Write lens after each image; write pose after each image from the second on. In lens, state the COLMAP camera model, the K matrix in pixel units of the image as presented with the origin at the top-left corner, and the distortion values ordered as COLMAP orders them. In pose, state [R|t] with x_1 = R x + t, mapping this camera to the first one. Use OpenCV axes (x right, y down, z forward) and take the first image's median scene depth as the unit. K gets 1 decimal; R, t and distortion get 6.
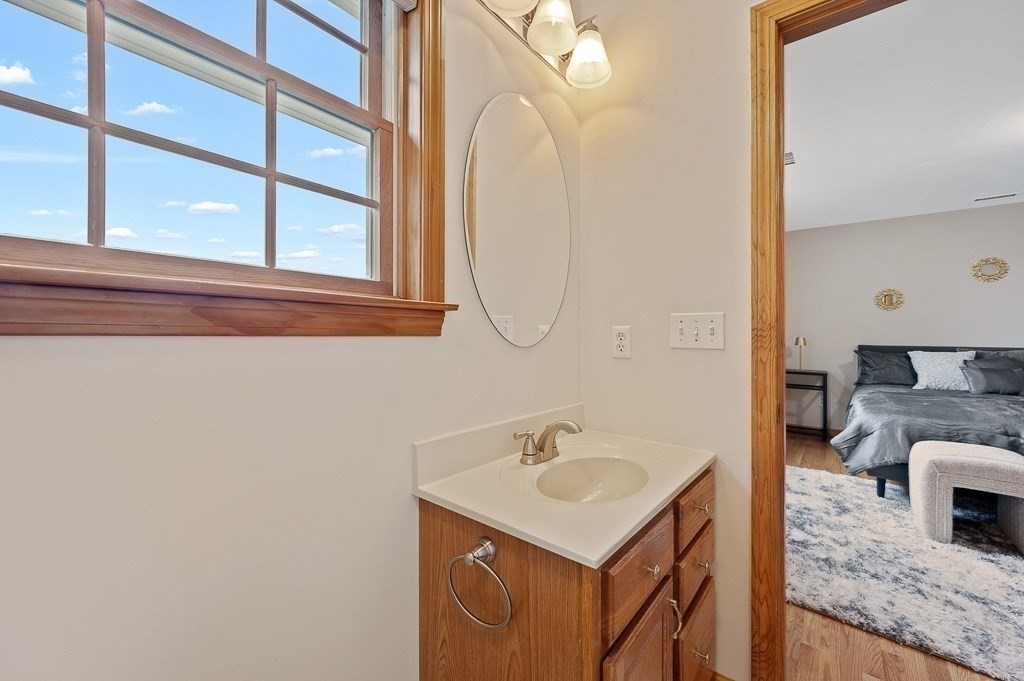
lens RADIAL K [[407.9, 0, 507.2], [0, 407.9, 331.2], [0, 0, 1]] dist [-0.002137, 0.001264]
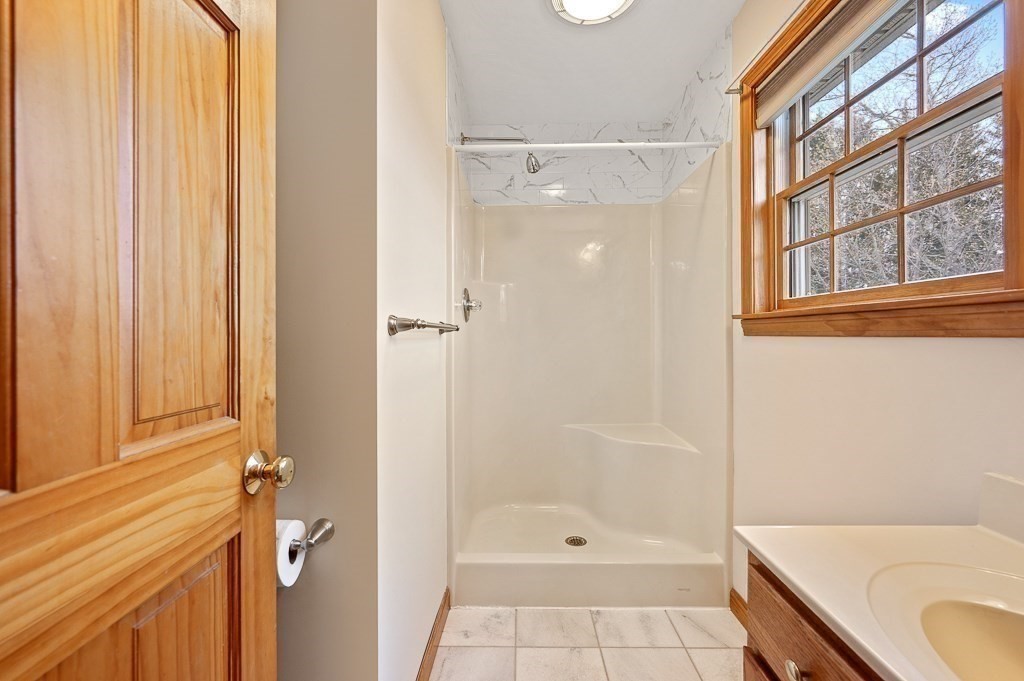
lens RADIAL K [[415.0, 0, 512.9], [0, 415.0, 336.3], [0, 0, 1]] dist [-0.003269, 0.001573]
pose [[-0.783867, -0.004221, -0.620915, 0.638952], [0.002220, 0.999951, -0.009600, 0.010274], [0.620925, -0.008904, -0.783819, 0.671762]]
